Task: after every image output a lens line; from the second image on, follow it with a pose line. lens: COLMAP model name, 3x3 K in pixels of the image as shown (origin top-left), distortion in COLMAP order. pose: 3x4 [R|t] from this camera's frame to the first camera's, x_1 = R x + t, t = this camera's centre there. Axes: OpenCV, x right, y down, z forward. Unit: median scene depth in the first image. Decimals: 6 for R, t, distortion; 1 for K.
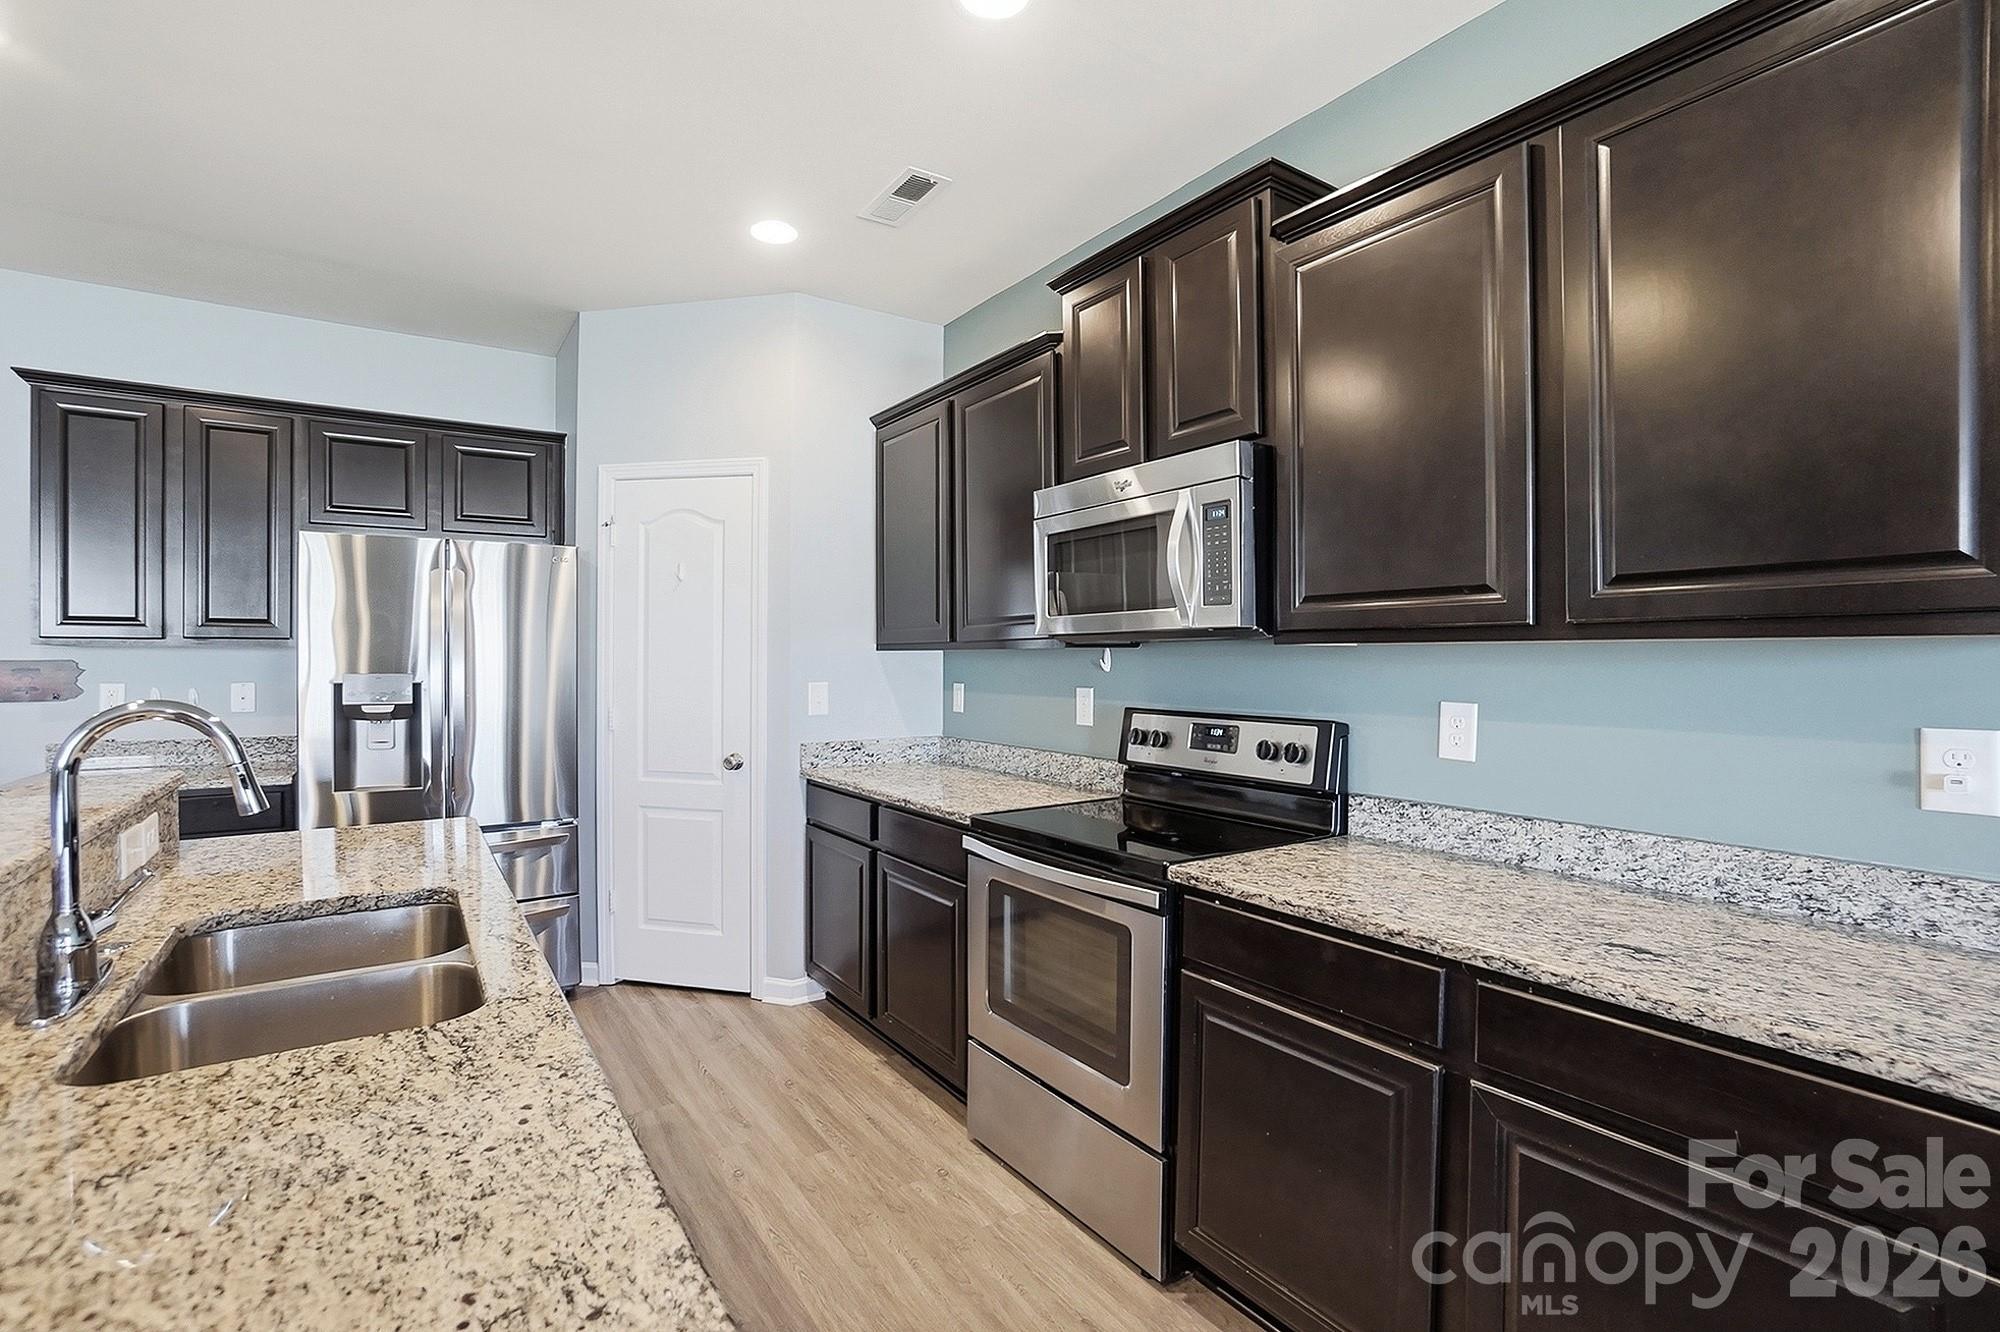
lens RADIAL K [[918.1, 0, 1000.0], [0, 918.1, 666.0], [0, 0, 1]] dist [-0.017641, 0.000489]
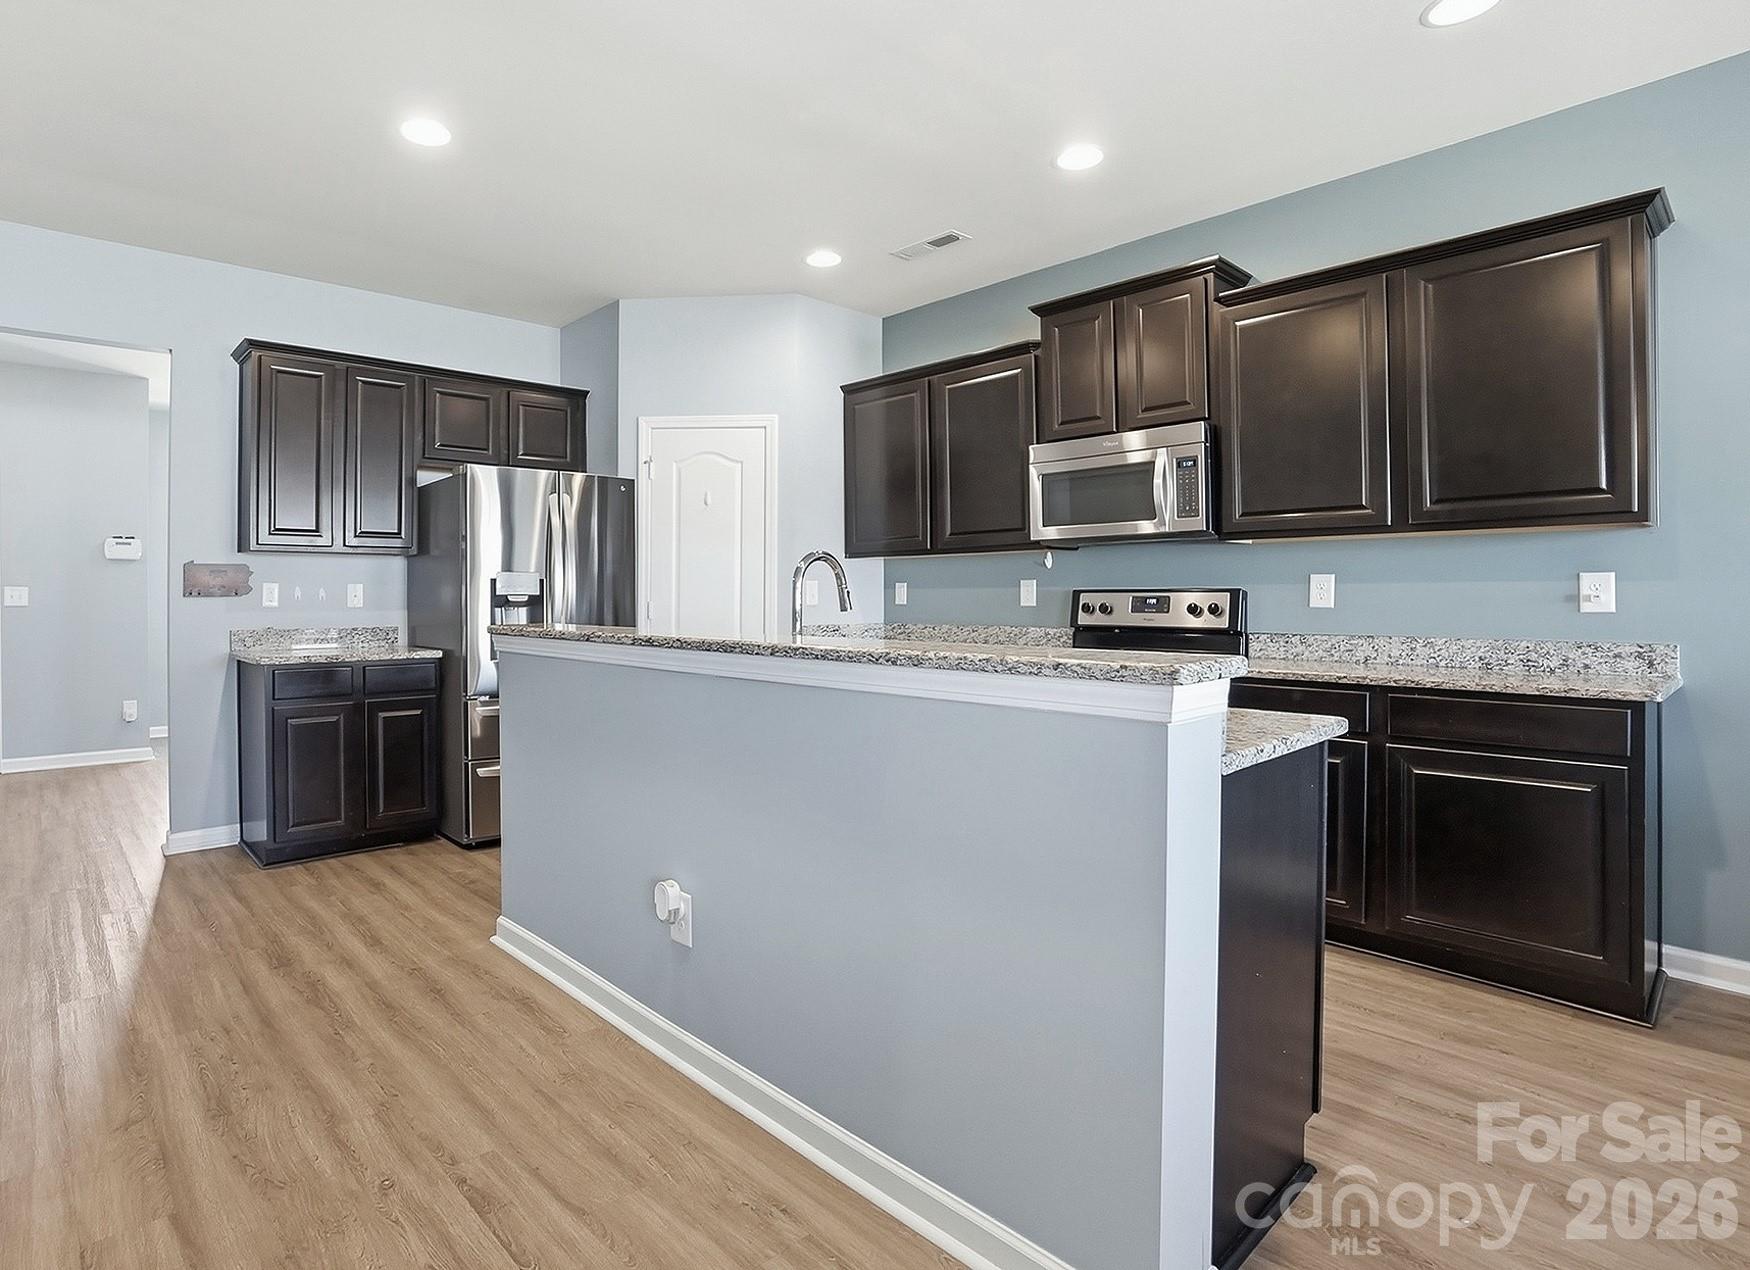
lens RADIAL K [[874.7, 0, 809.9], [0, 874.7, 583.5], [0, 0, 1]] dist [0.000516, -0.005574]
pose [[0.992697, -0.005467, 0.120508, -0.602998], [0.007232, 0.999873, -0.014212, 0.067695], [-0.120415, 0.014980, 0.992611, -0.479688]]
